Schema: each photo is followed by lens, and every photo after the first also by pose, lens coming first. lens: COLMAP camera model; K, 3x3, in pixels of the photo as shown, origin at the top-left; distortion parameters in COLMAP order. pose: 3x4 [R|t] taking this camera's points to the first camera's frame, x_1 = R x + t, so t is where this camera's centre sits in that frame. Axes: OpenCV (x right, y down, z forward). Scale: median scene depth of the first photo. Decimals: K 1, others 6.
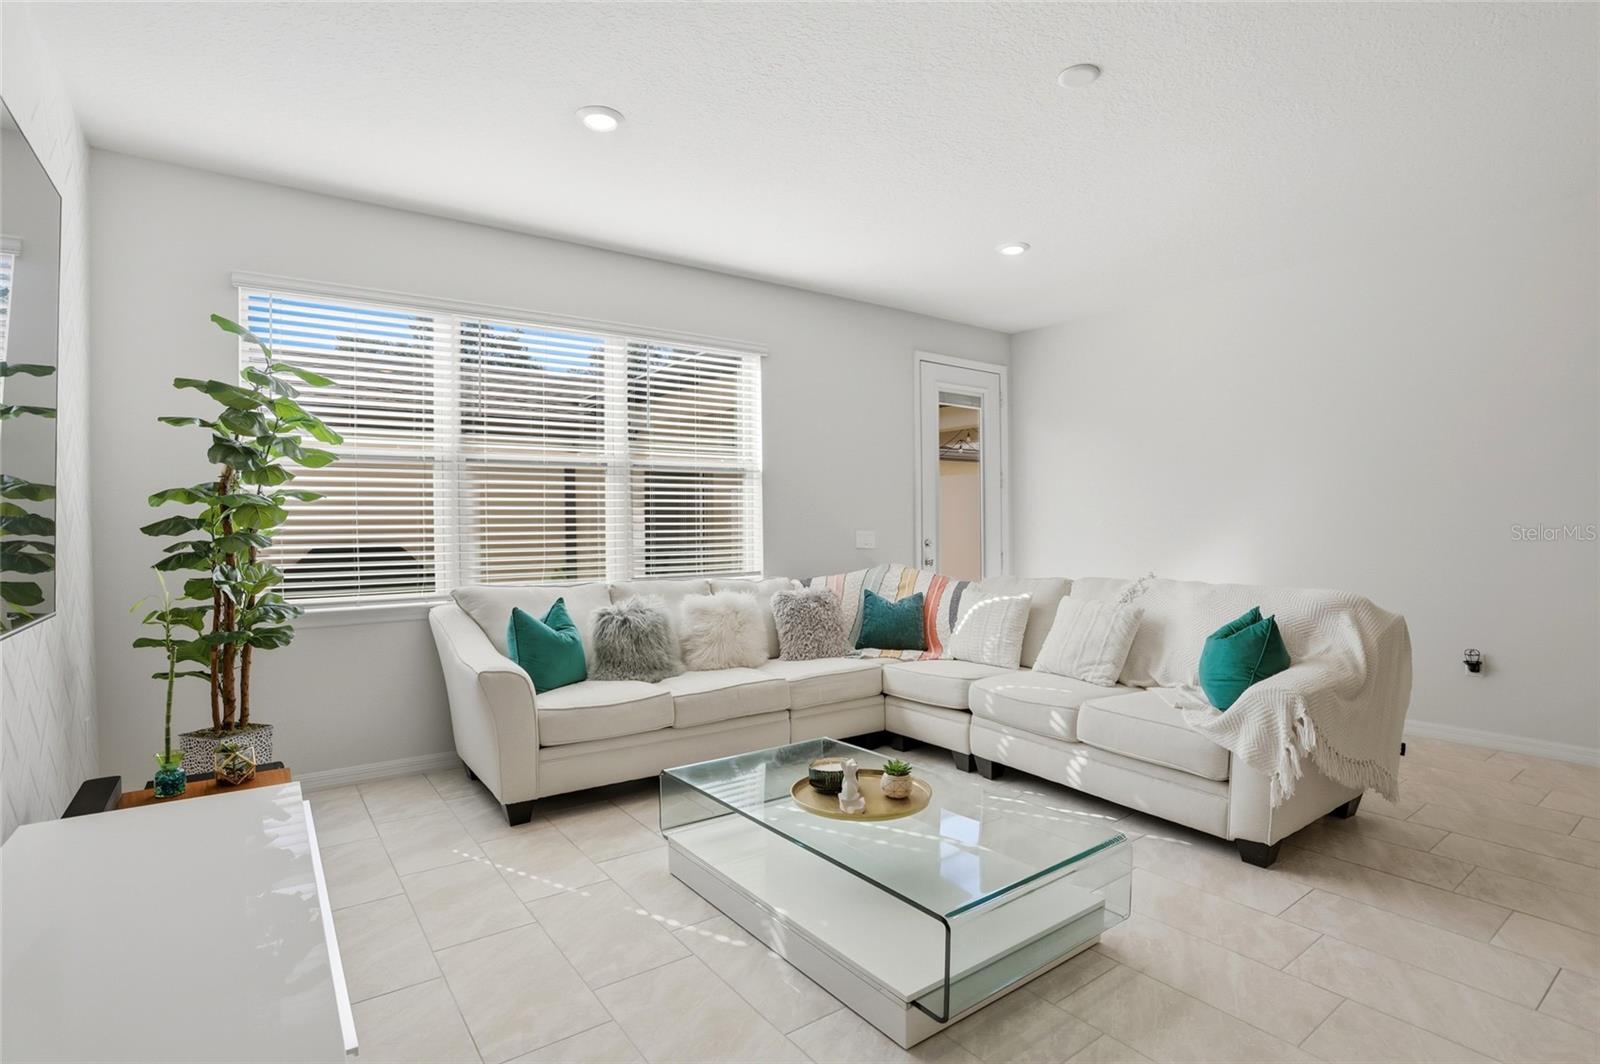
lens RADIAL K [[789.6, 0, 816.0], [0, 789.6, 533.9], [0, 0, 1]] dist [-0.063913, 0.020861]
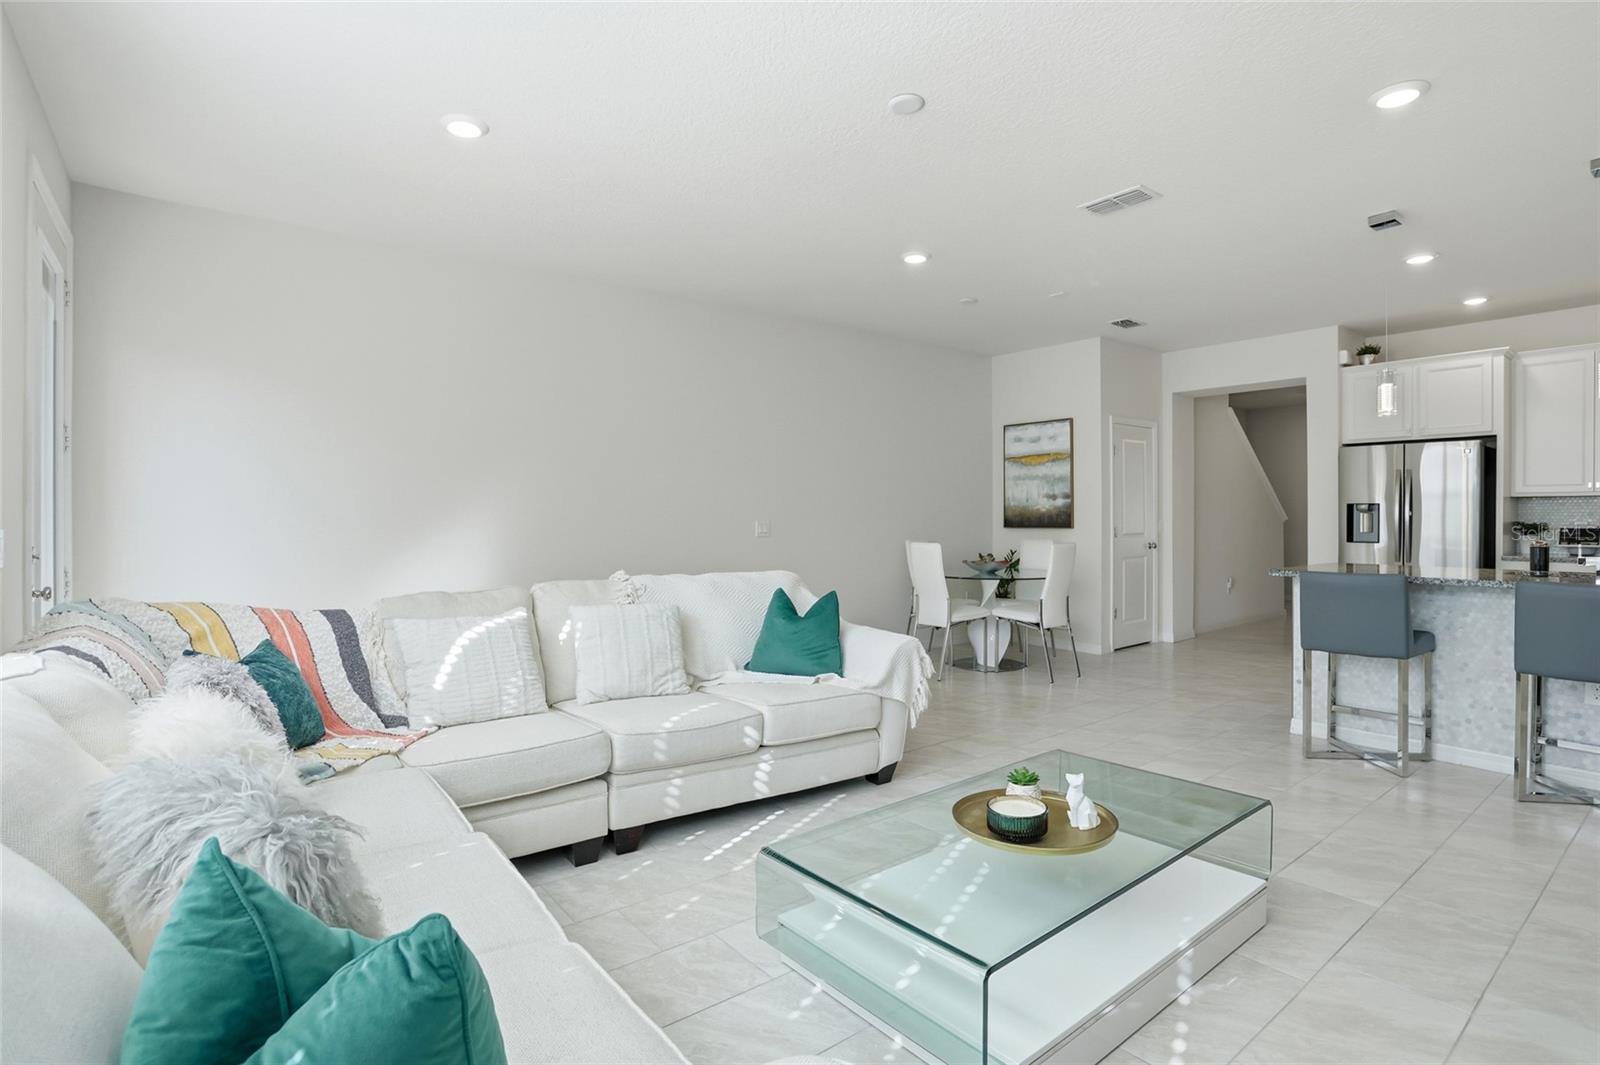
lens RADIAL K [[789.6, 0, 791.7], [0, 789.6, 525.2], [0, 0, 1]] dist [-0.063913, 0.020861]
pose [[-0.050932, 0.001430, 0.998701, -0.614207], [-0.001574, 0.999998, -0.001512, -0.003882], [-0.998701, -0.001649, -0.050929, 1.006294]]
